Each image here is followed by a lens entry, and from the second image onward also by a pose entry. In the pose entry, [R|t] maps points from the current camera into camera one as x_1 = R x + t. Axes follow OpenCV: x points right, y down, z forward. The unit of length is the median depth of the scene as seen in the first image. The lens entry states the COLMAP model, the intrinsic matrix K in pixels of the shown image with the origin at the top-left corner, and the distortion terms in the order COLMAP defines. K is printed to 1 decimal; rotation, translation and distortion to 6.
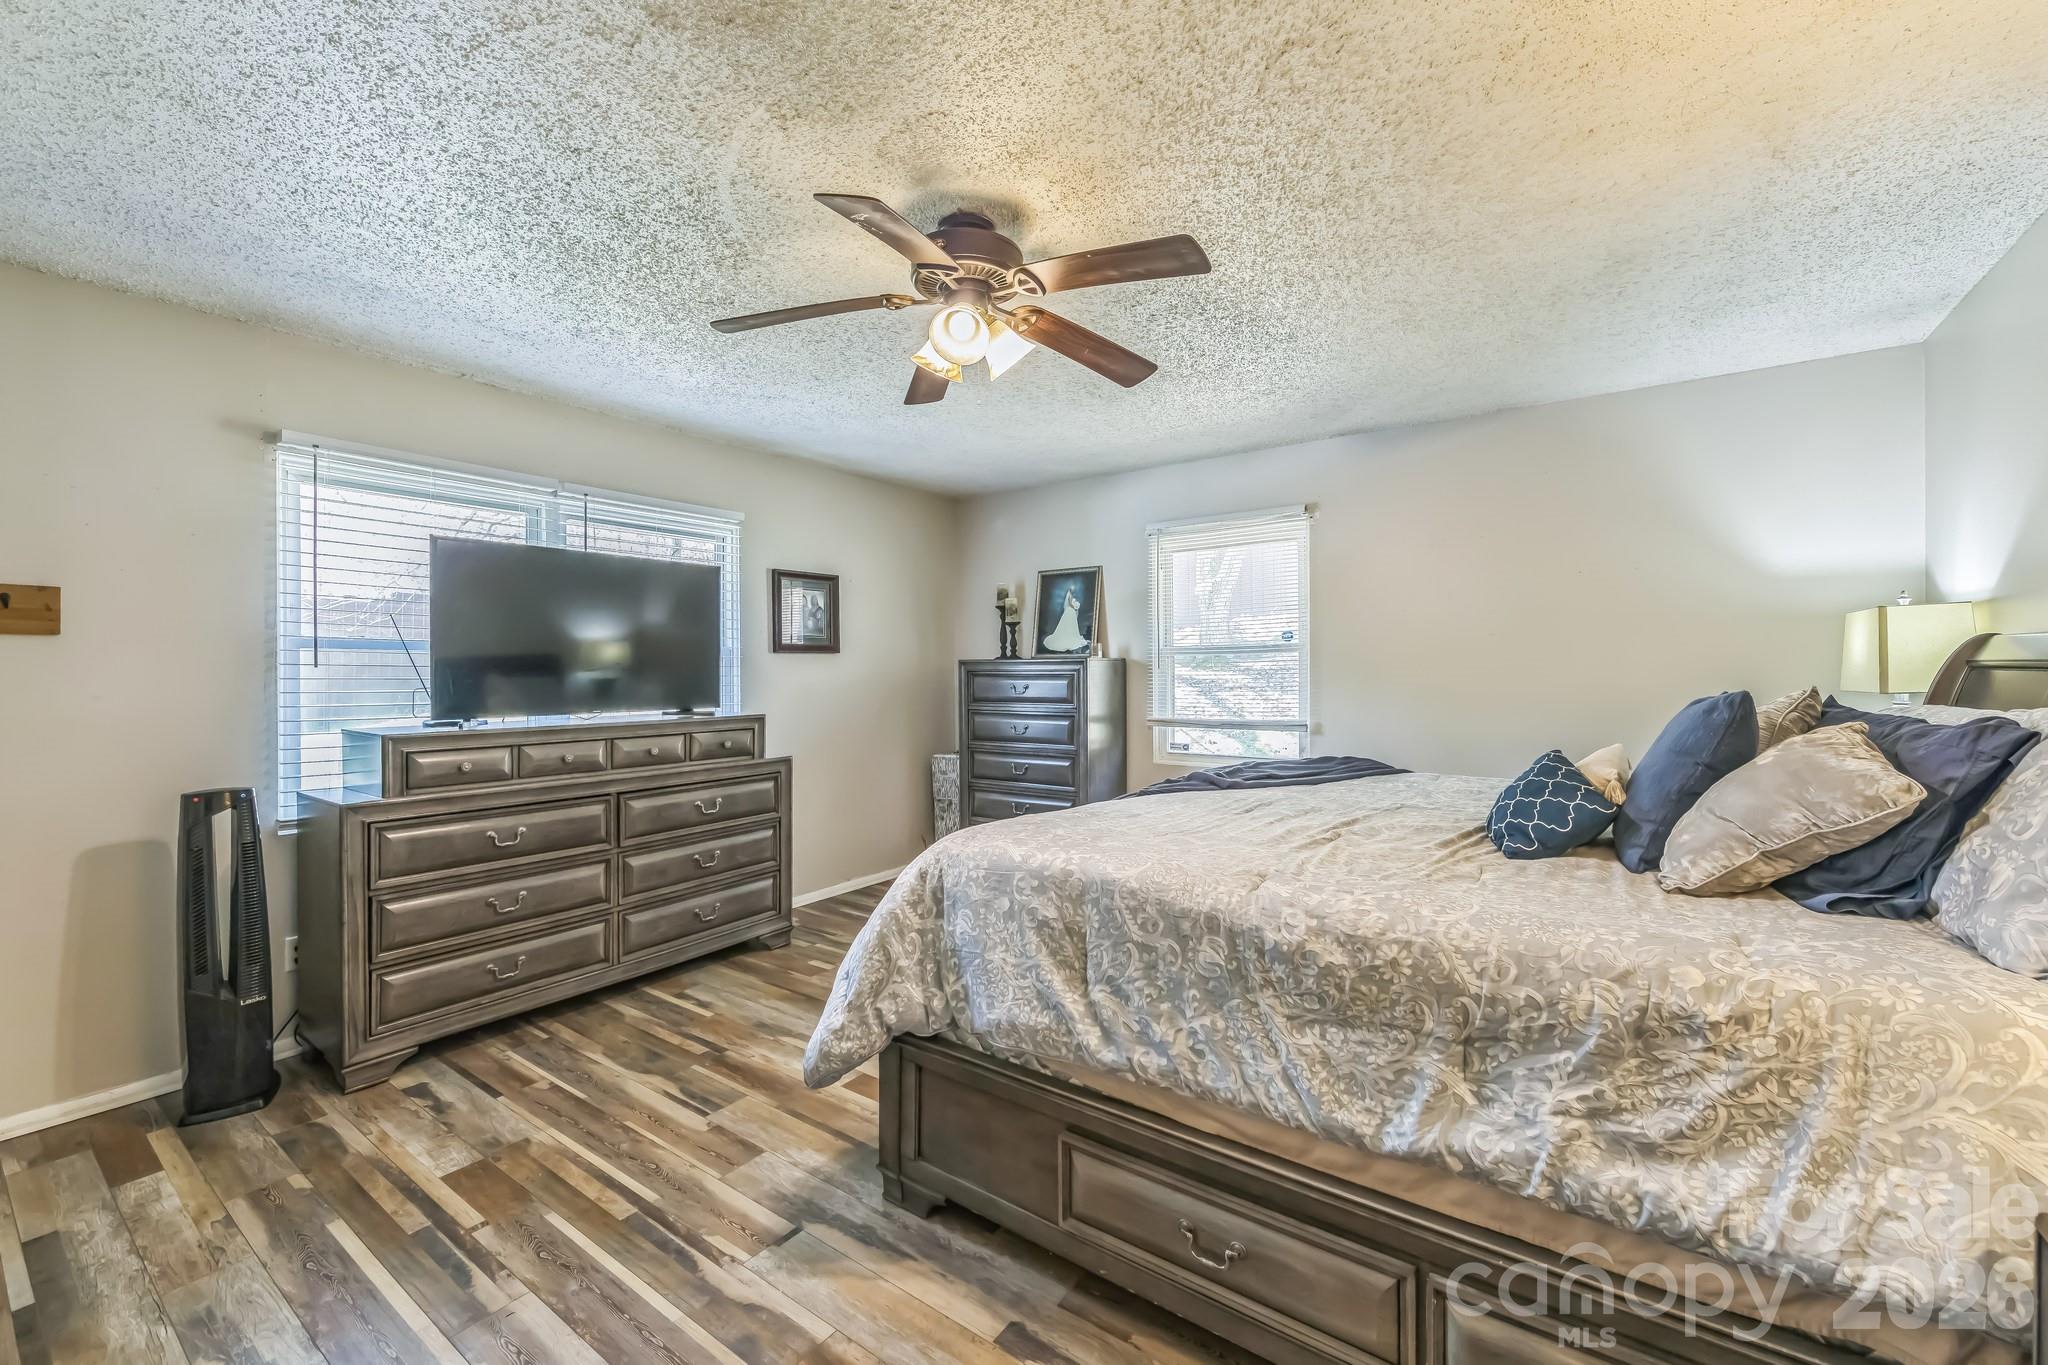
lens RADIAL K [[817.8, 0, 1027.2], [0, 817.8, 676.5], [0, 0, 1]] dist [-0.003810, -0.000059]
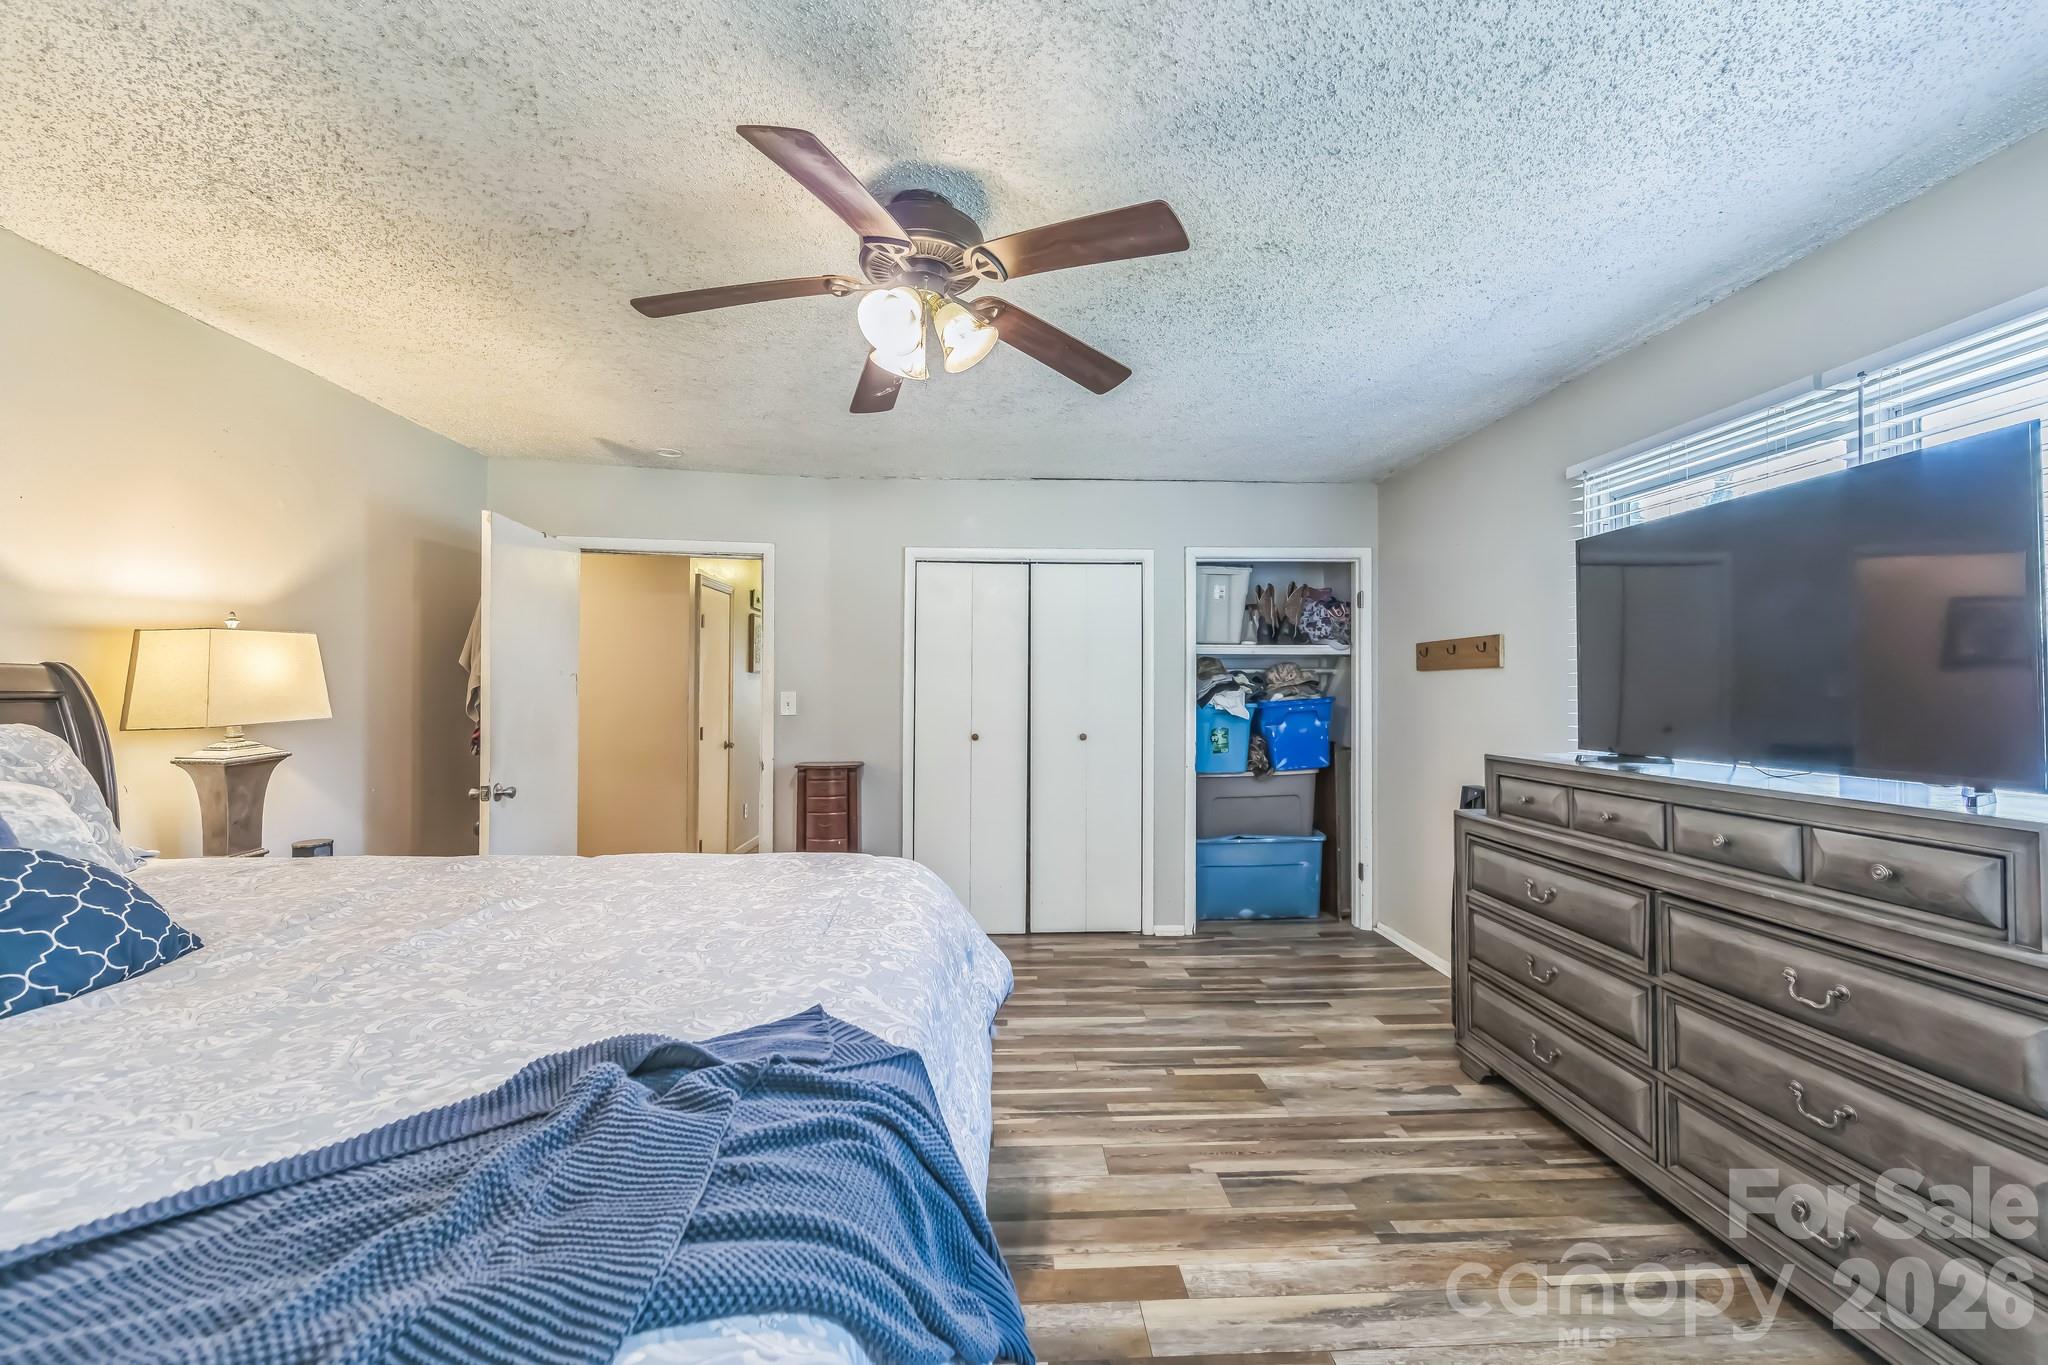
lens RADIAL K [[817.8, 0, 1019.9], [0, 817.8, 676.4], [0, 0, 1]] dist [-0.003810, -0.000059]
pose [[-0.789856, -0.003157, -0.613285, 0.453736], [0.002298, 0.999964, -0.008107, -0.029319], [0.613288, -0.007813, -0.789820, 2.031380]]
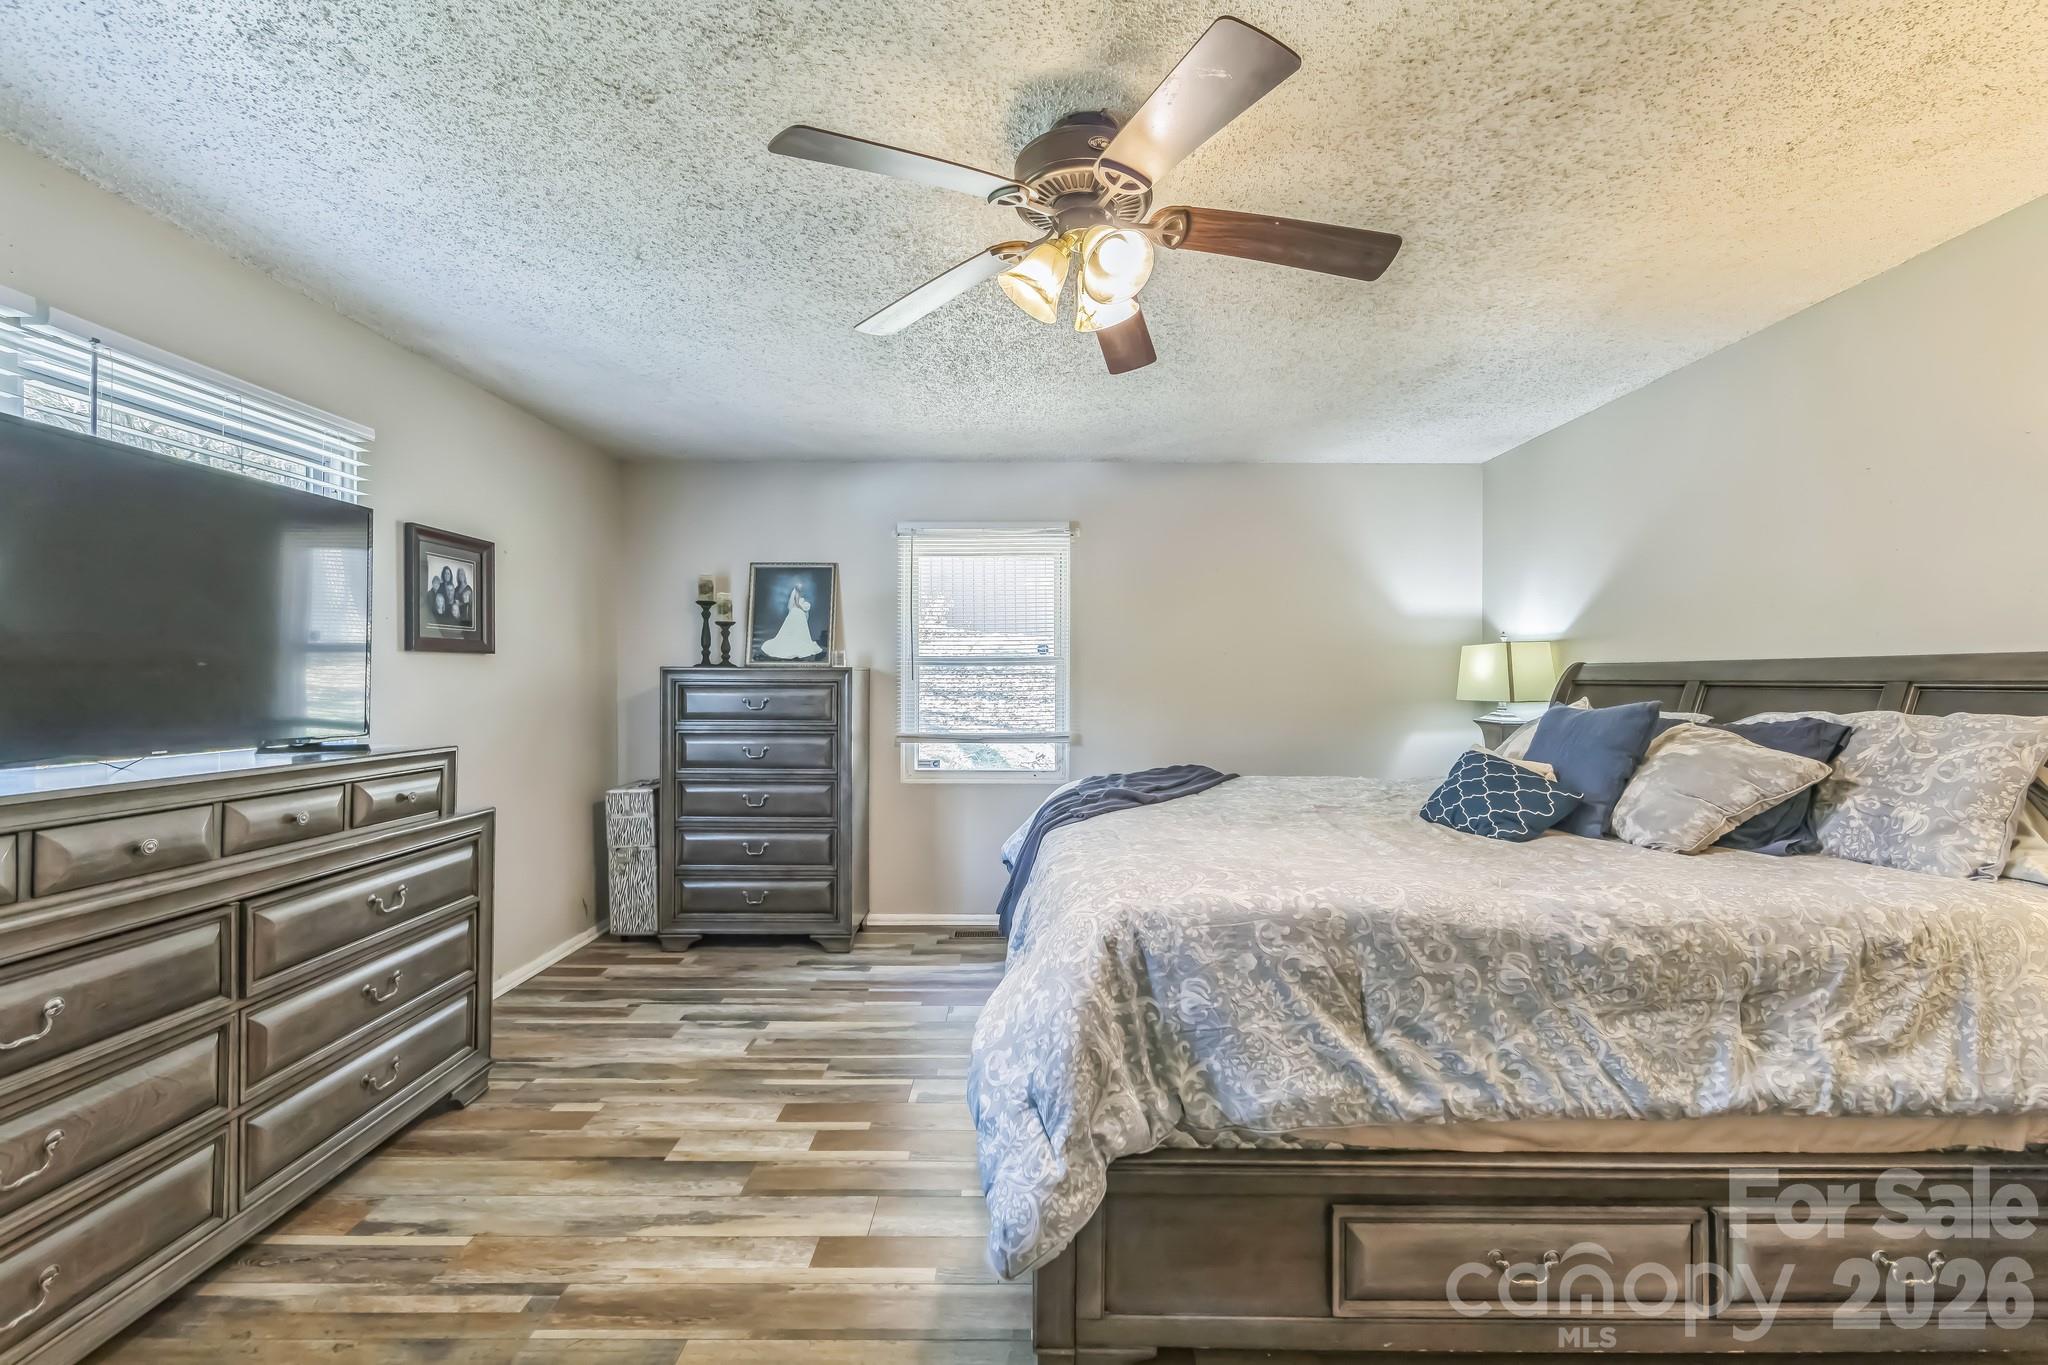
lens RADIAL K [[817.8, 0, 1030.8], [0, 817.8, 684.1], [0, 0, 1]] dist [-0.003810, -0.000059]
pose [[0.814360, 0.005974, 0.580329, -0.660114], [-0.003183, 0.999978, -0.005828, -0.000428], [-0.580351, 0.002899, 0.814361, 0.422792]]
